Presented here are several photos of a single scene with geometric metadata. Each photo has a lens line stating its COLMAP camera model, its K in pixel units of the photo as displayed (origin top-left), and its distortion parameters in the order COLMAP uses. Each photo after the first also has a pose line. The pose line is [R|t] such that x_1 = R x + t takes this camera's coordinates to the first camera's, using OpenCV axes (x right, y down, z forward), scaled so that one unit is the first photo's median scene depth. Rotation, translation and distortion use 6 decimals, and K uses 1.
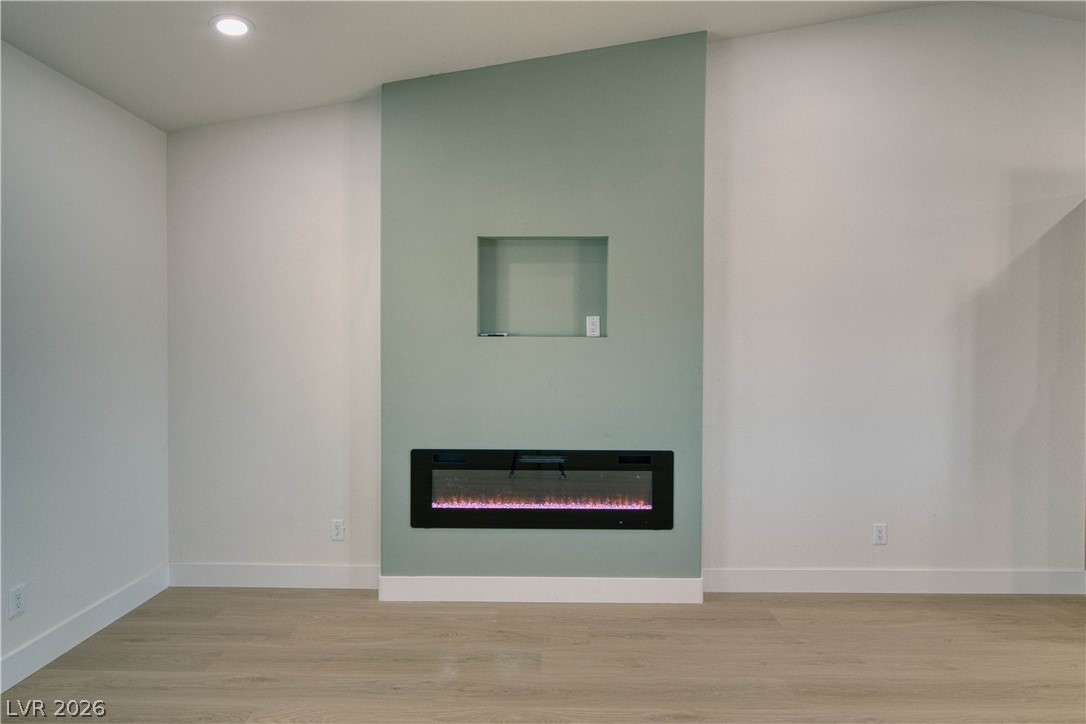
lens RADIAL K [[583.8, 0, 522.7], [0, 583.8, 359.1], [0, 0, 1]] dist [0.000008, -0.000522]
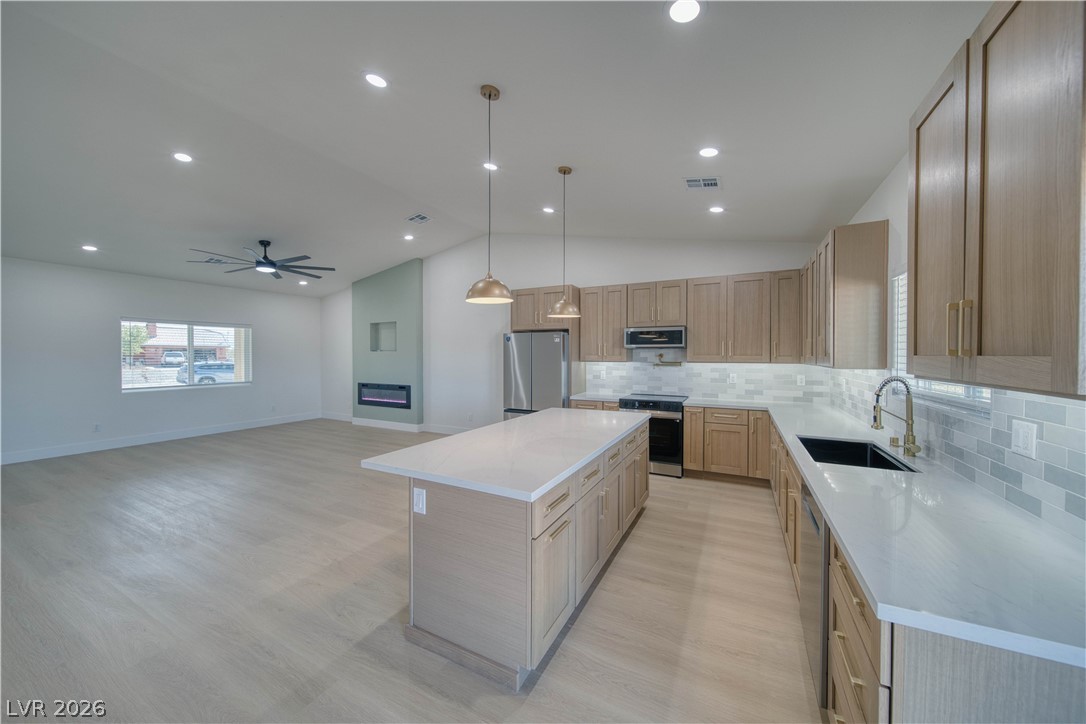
lens RADIAL K [[379.8, 0, 542.9], [0, 379.8, 359.3], [0, 0, 1]] dist [0.000405, -0.002155]
pose [[0.891223, 0.001353, -0.453563, 1.883071], [-0.005114, 0.999962, -0.007067, 0.021029], [0.453537, 0.008618, 0.891196, -0.572631]]
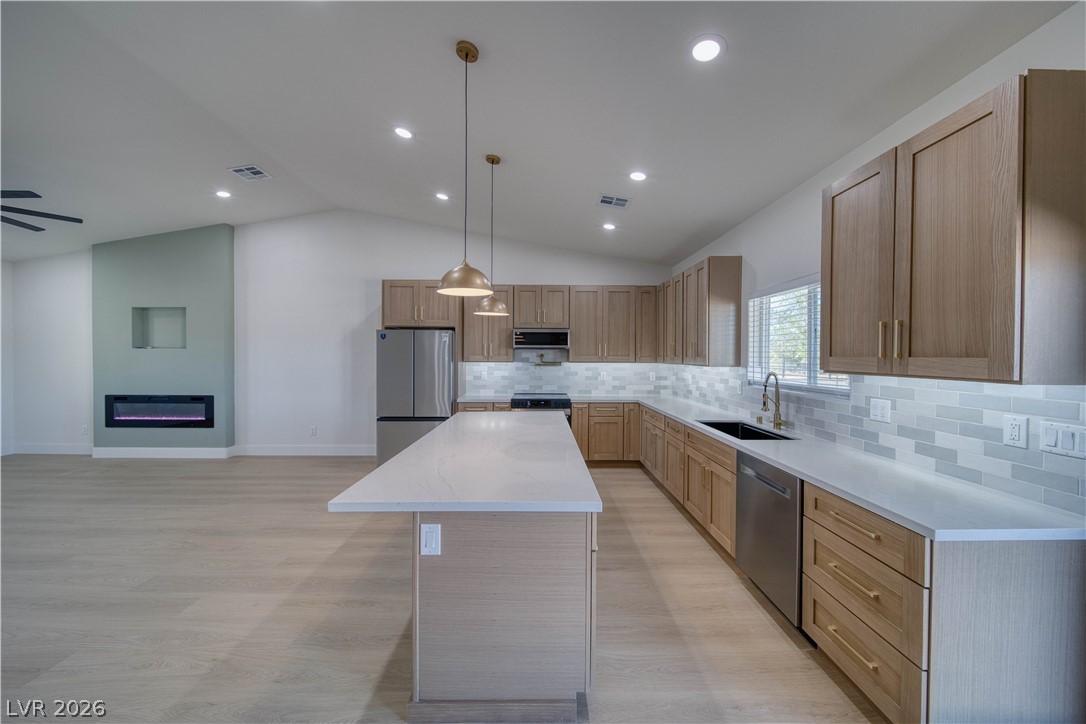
lens RADIAL K [[379.8, 0, 542.9], [0, 379.8, 359.3], [0, 0, 1]] dist [0.000405, -0.002155]
pose [[0.999825, 0.000020, 0.018711, 1.584982], [0.000137, 0.999965, -0.008380, 0.020516], [-0.018711, 0.008381, 0.999790, -0.600688]]
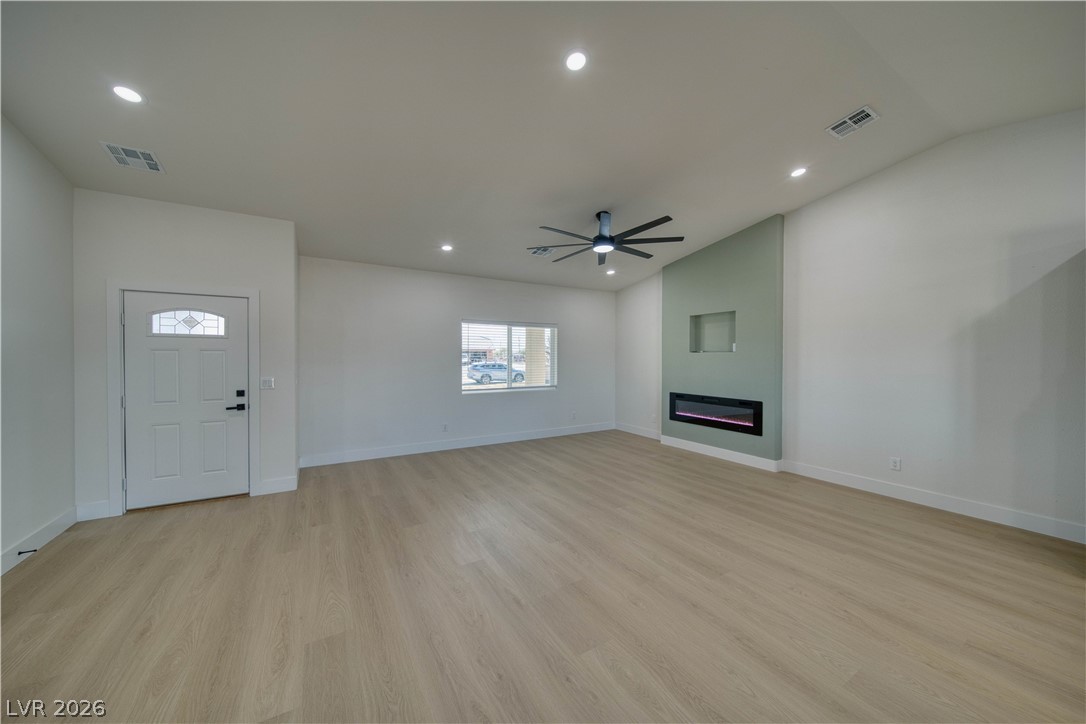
lens RADIAL K [[379.8, 0, 542.9], [0, 379.8, 359.3], [0, 0, 1]] dist [0.000405, -0.002155]
pose [[0.523054, 0.004286, -0.852289, 1.061688], [-0.016769, 0.999846, -0.005263, 0.014178], [0.852134, 0.017045, 0.523045, -0.501760]]
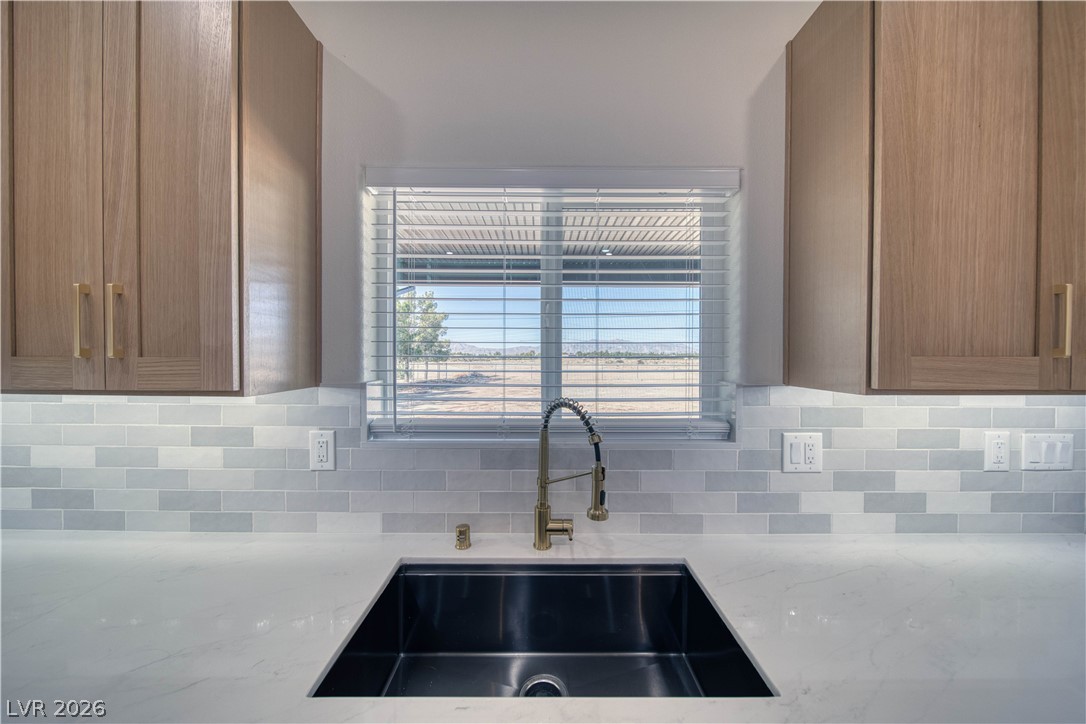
lens RADIAL K [[379.8, 0, 542.9], [0, 379.8, 359.3], [0, 0, 1]] dist [0.000405, -0.002155]
pose [[-0.009075, -0.015297, 0.999842, 1.811991], [0.014576, 0.999775, 0.015428, 0.005881], [-0.999853, 0.014713, -0.008850, 0.261912]]
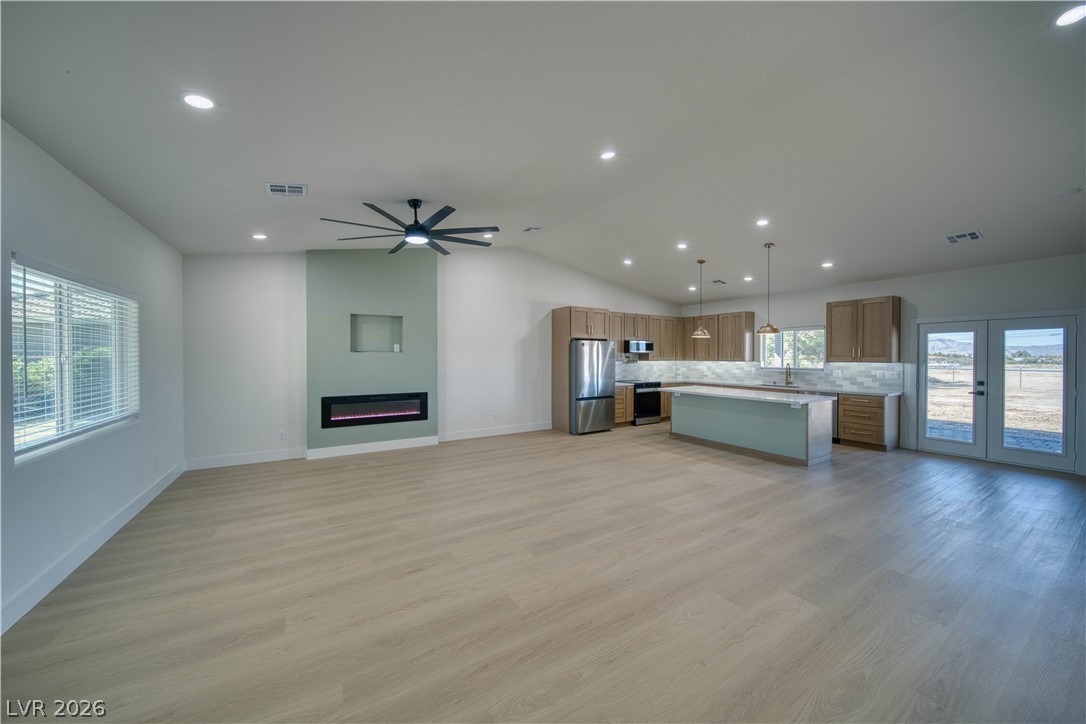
lens RADIAL K [[379.8, 0, 542.9], [0, 379.8, 359.3], [0, 0, 1]] dist [0.000405, -0.002155]
pose [[0.850106, -0.008684, 0.526540, -0.237664], [0.013240, 0.999900, -0.004886, 0.013281], [-0.526446, 0.011125, 0.850136, -0.875287]]
